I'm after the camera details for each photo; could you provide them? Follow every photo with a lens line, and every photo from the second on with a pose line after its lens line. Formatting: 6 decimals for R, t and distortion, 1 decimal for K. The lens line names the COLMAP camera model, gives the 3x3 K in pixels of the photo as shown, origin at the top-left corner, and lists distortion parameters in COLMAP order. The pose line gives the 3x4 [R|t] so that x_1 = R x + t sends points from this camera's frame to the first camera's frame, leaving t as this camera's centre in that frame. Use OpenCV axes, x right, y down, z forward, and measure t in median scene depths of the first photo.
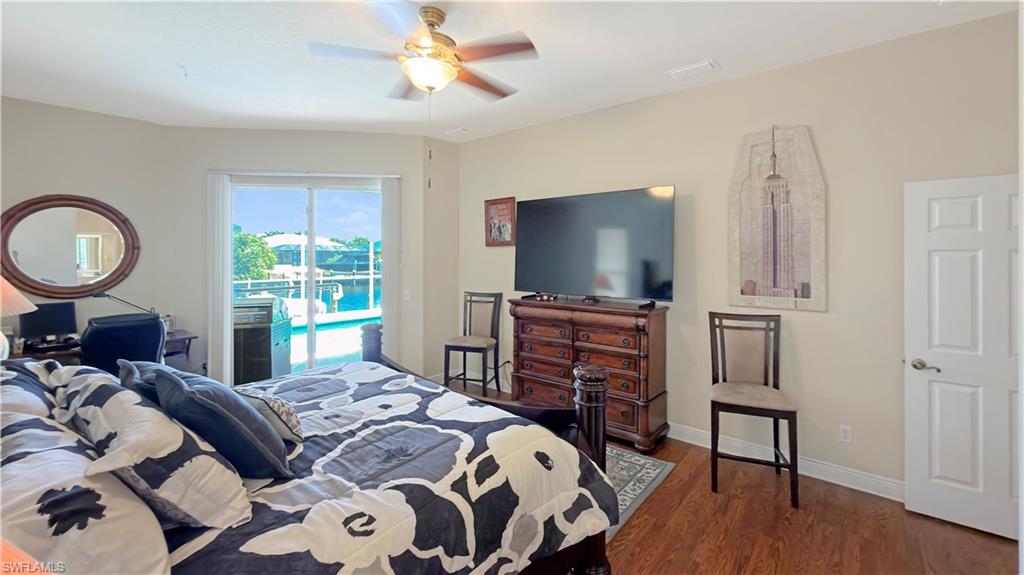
lens RADIAL K [[422.0, 0, 505.3], [0, 422.0, 287.2], [0, 0, 1]] dist [-0.000104, -0.000075]
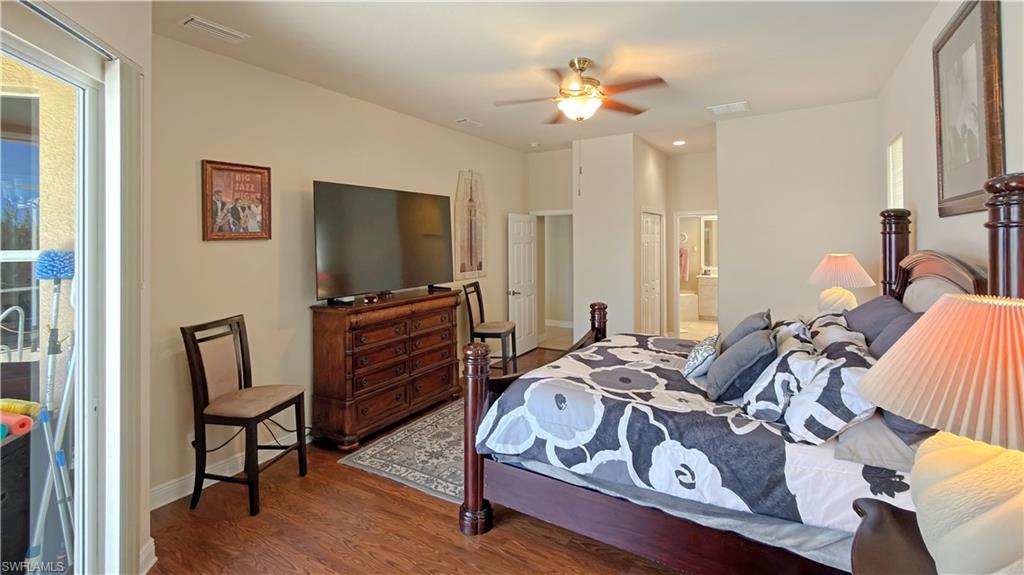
lens RADIAL K [[422.0, 0, 505.3], [0, 422.0, 287.2], [0, 0, 1]] dist [-0.000104, -0.000075]
pose [[-0.119247, -0.104748, 0.987324, -0.809680], [0.094696, 0.988686, 0.116330, -0.075413], [-0.988339, 0.107367, -0.107978, 0.810622]]
